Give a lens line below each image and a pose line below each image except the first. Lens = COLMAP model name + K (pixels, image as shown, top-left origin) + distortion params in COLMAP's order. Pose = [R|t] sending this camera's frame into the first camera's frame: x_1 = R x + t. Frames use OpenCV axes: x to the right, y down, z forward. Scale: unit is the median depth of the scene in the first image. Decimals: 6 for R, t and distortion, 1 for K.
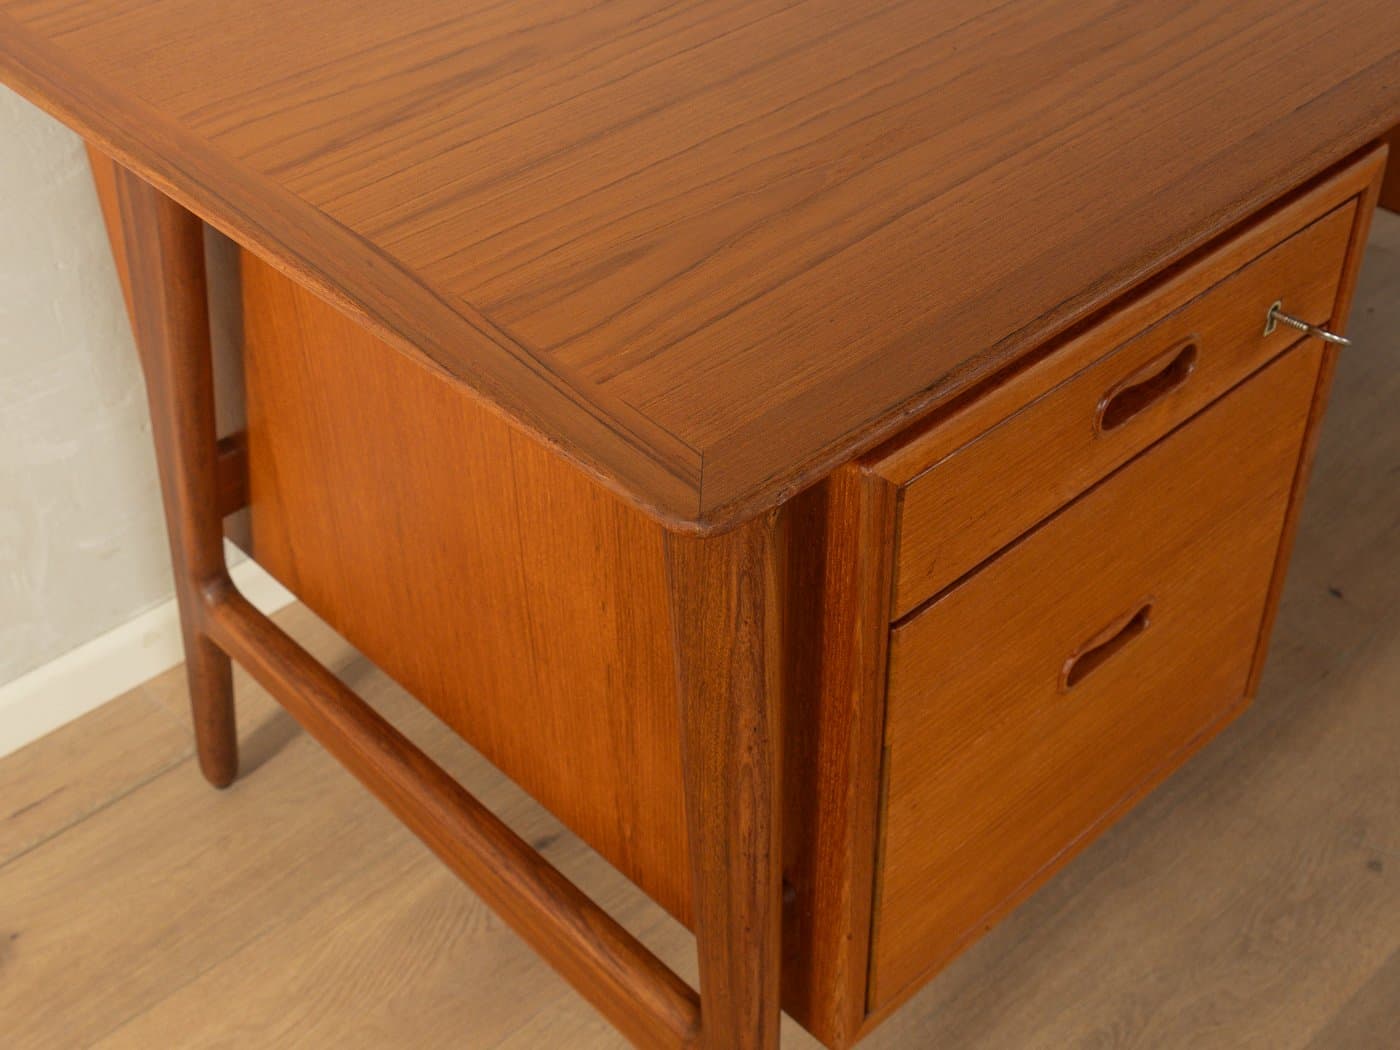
lens RADIAL K [[1875.1, 0, 695.1], [0, 1875.1, 533.6], [0, 0, 1]] dist [-0.007107, 0.000000]
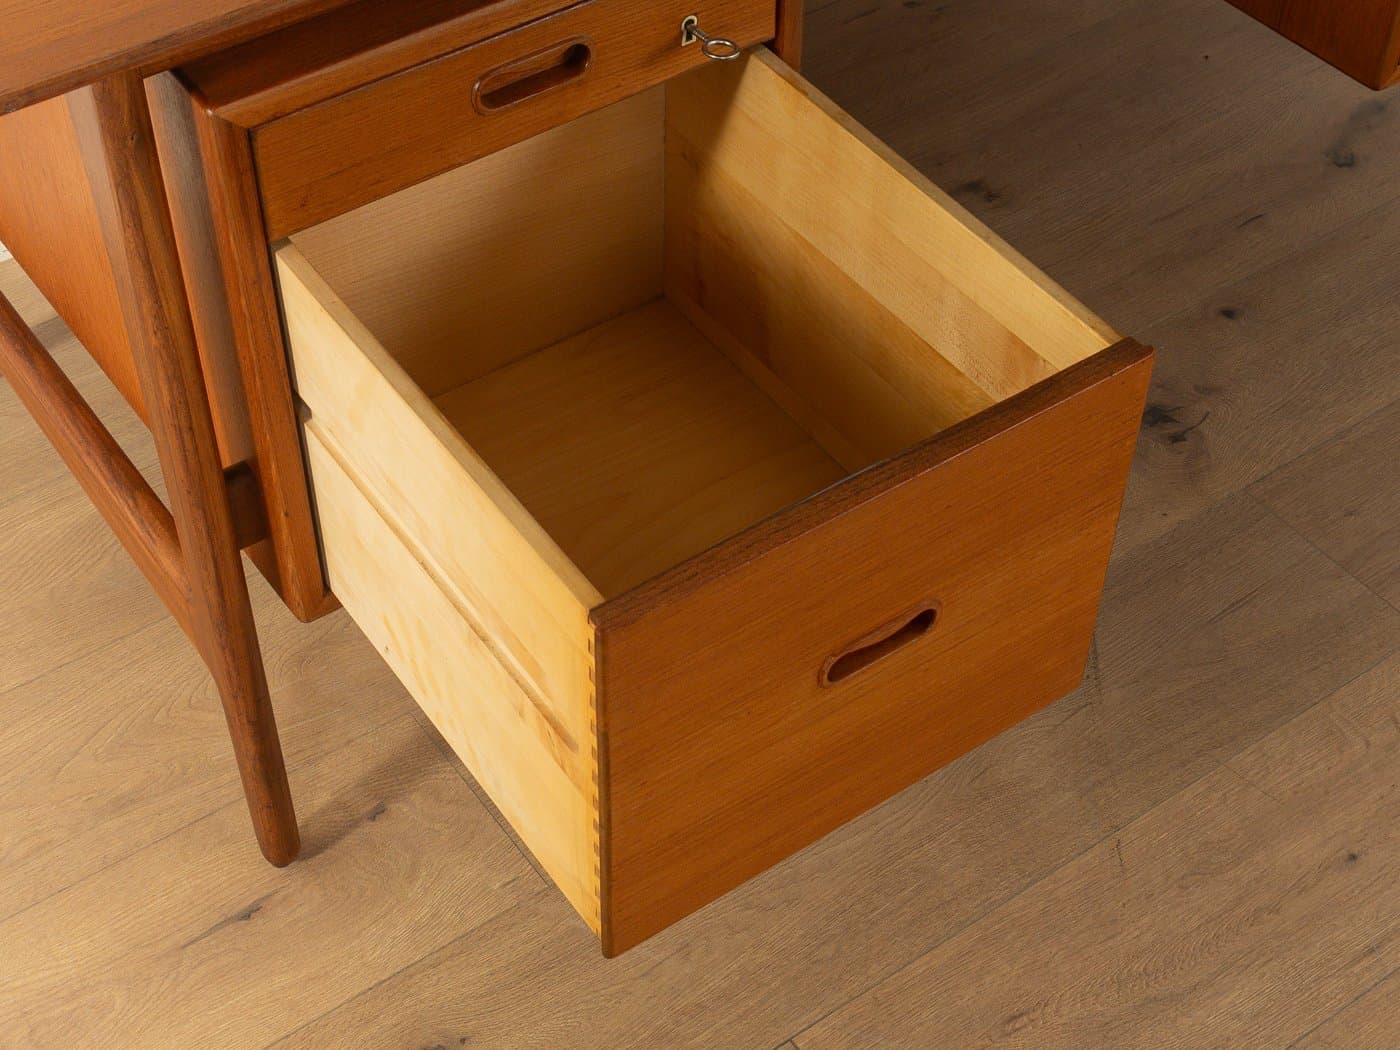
lens RADIAL K [[2256.2, 0, 685.0], [0, 2256.2, 523.4], [0, 0, 1]] dist [-0.016976, 0.000000]
pose [[0.989739, 0.109379, -0.091941, 0.466871], [-0.099187, 0.989088, 0.108933, 0.035546], [0.102853, -0.098696, 0.989788, -0.417136]]
